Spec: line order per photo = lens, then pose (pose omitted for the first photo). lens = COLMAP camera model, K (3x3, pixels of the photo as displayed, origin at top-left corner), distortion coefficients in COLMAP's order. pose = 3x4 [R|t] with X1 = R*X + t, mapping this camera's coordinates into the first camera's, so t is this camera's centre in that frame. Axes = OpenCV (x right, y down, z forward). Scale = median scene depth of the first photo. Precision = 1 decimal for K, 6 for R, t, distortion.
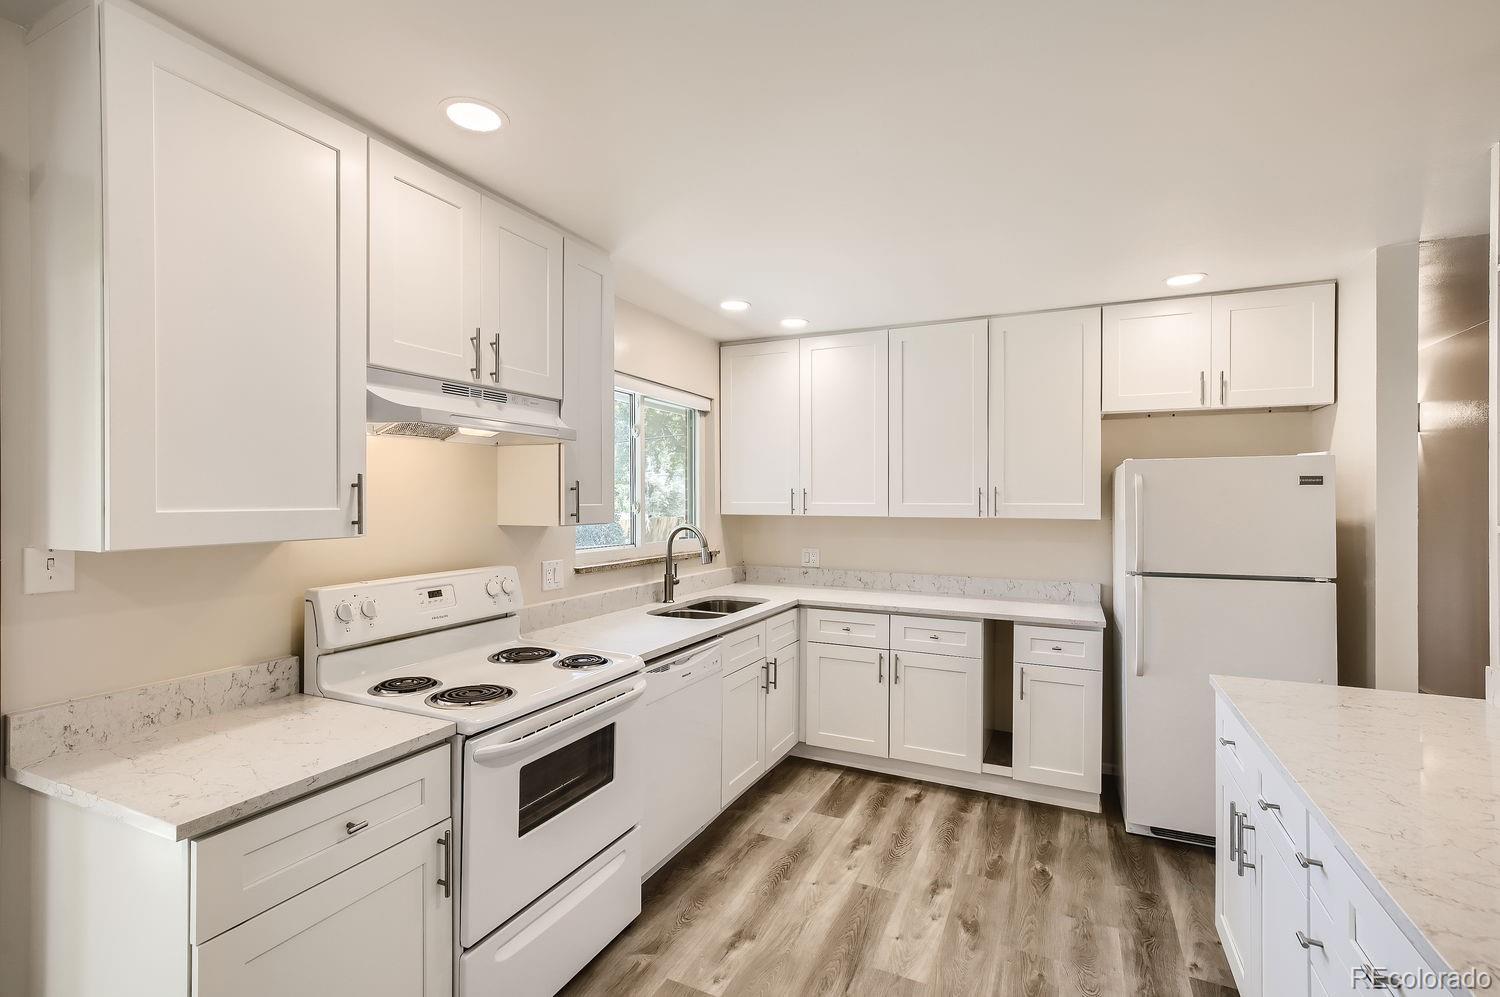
lens RADIAL K [[678.6, 0, 750.4], [0, 678.6, 501.0], [0, 0, 1]] dist [-0.005835, 0.001866]
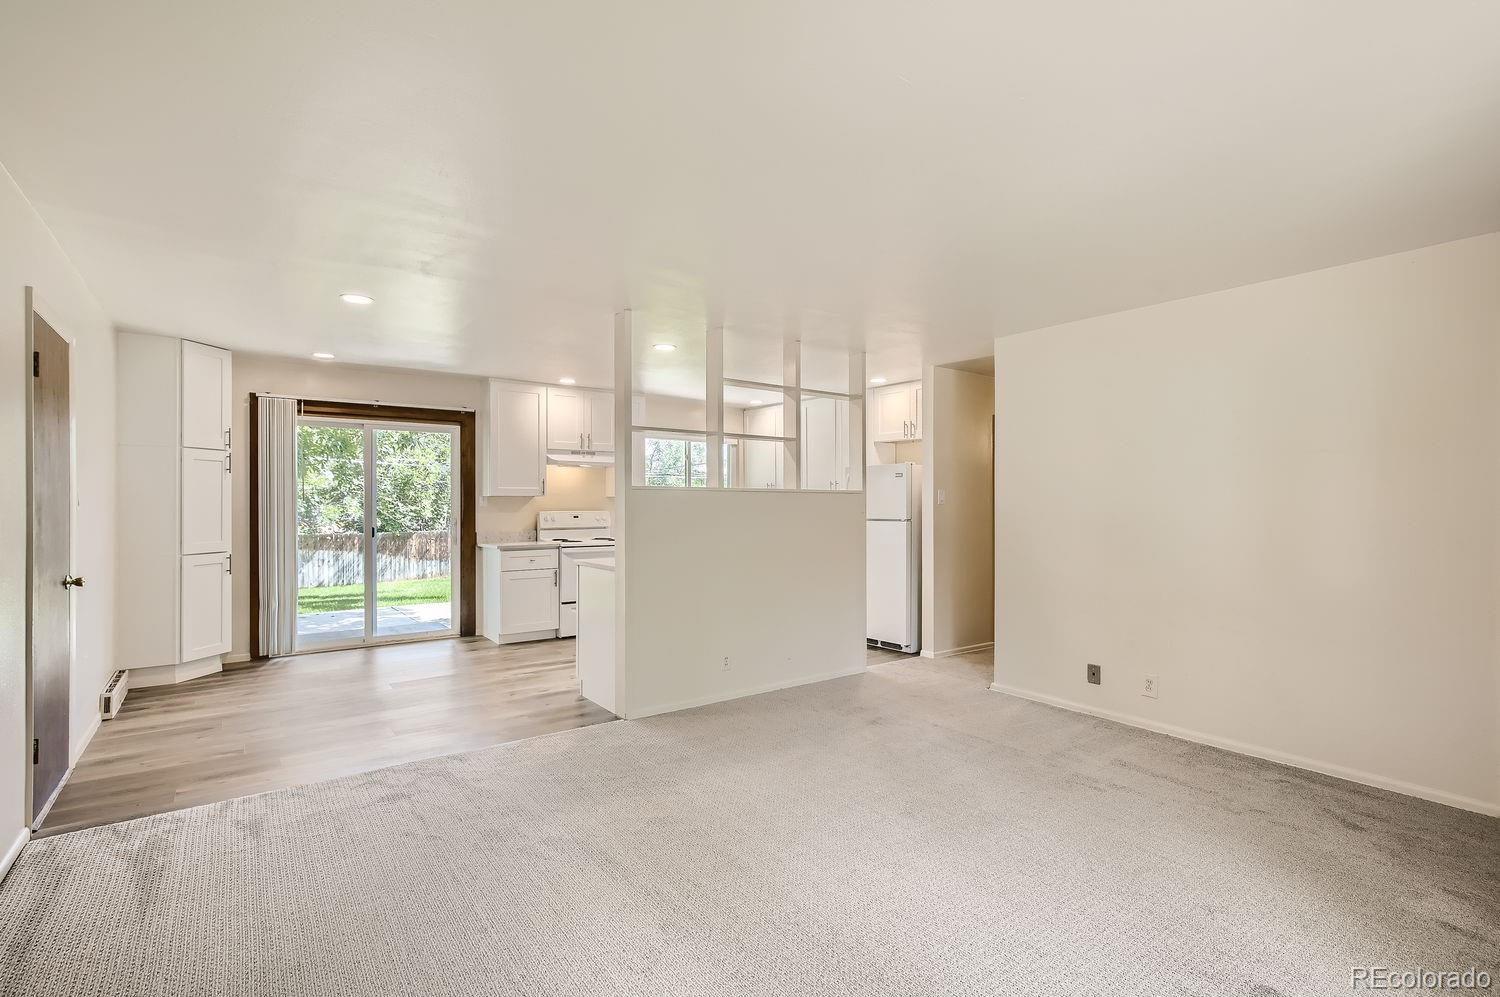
lens RADIAL K [[696.9, 0, 761.3], [0, 696.9, 501.6], [0, 0, 1]] dist [-0.010836, -0.002383]
pose [[0.891969, -0.000648, -0.452096, 1.592024], [-0.001350, 0.999991, -0.004098, 0.071094], [0.452095, 0.004266, 0.891960, -1.347157]]
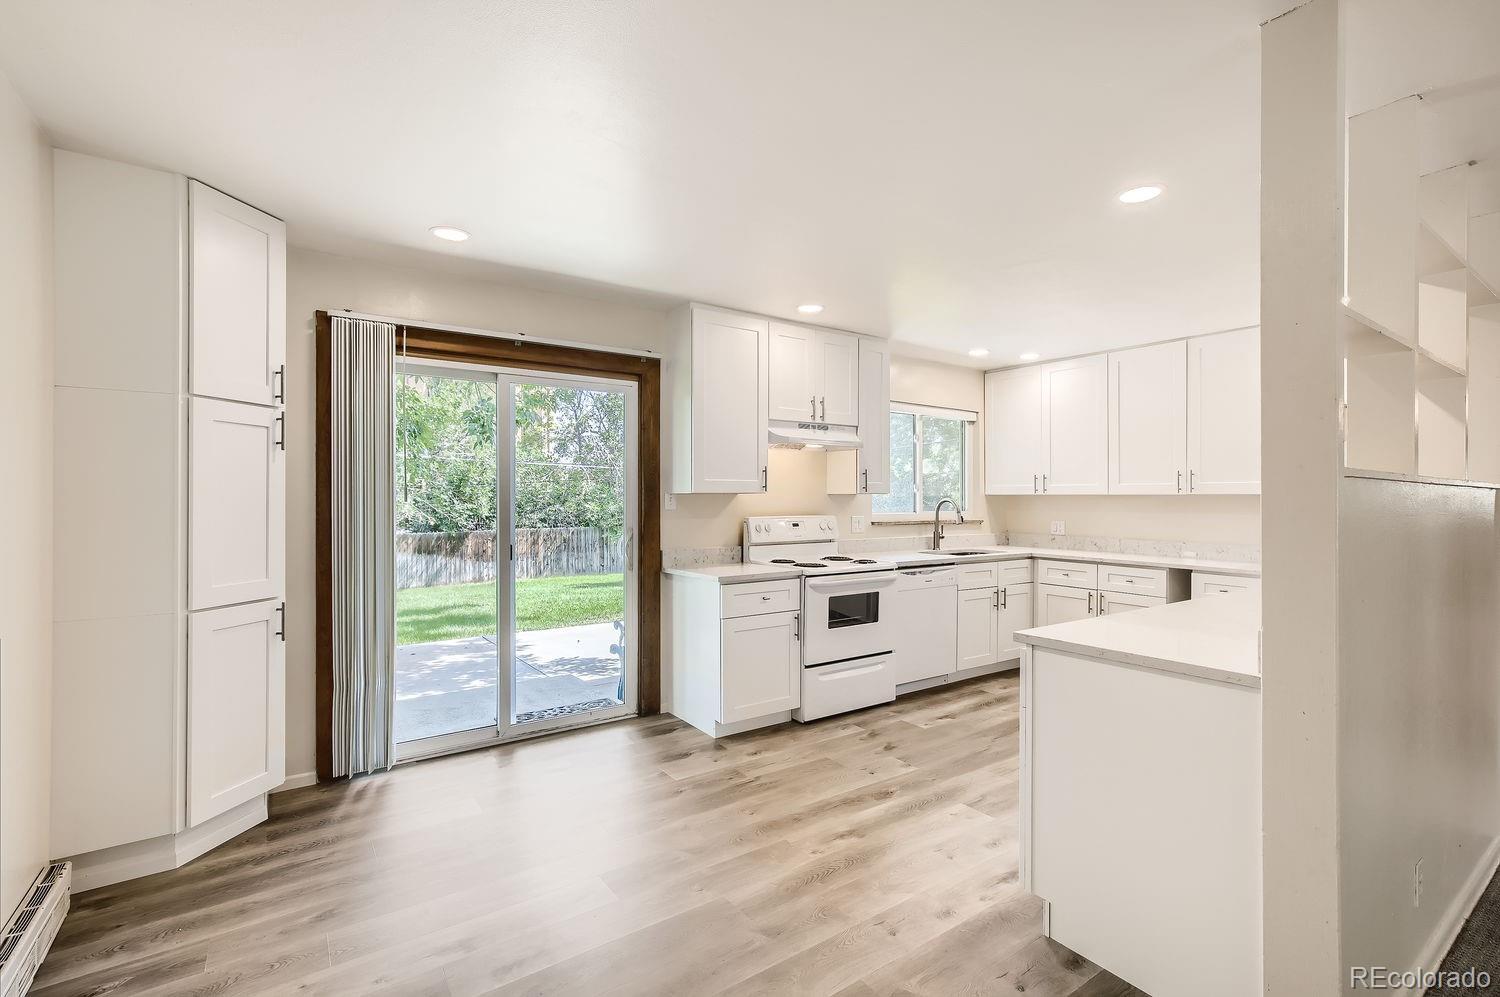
lens RADIAL K [[678.6, 0, 750.1], [0, 678.6, 496.5], [0, 0, 1]] dist [-0.005835, 0.001866]
pose [[0.870230, -0.001803, -0.492642, 0.387279], [-0.001832, 0.999975, -0.006896, 0.059082], [0.492641, 0.006904, 0.870205, -0.776751]]
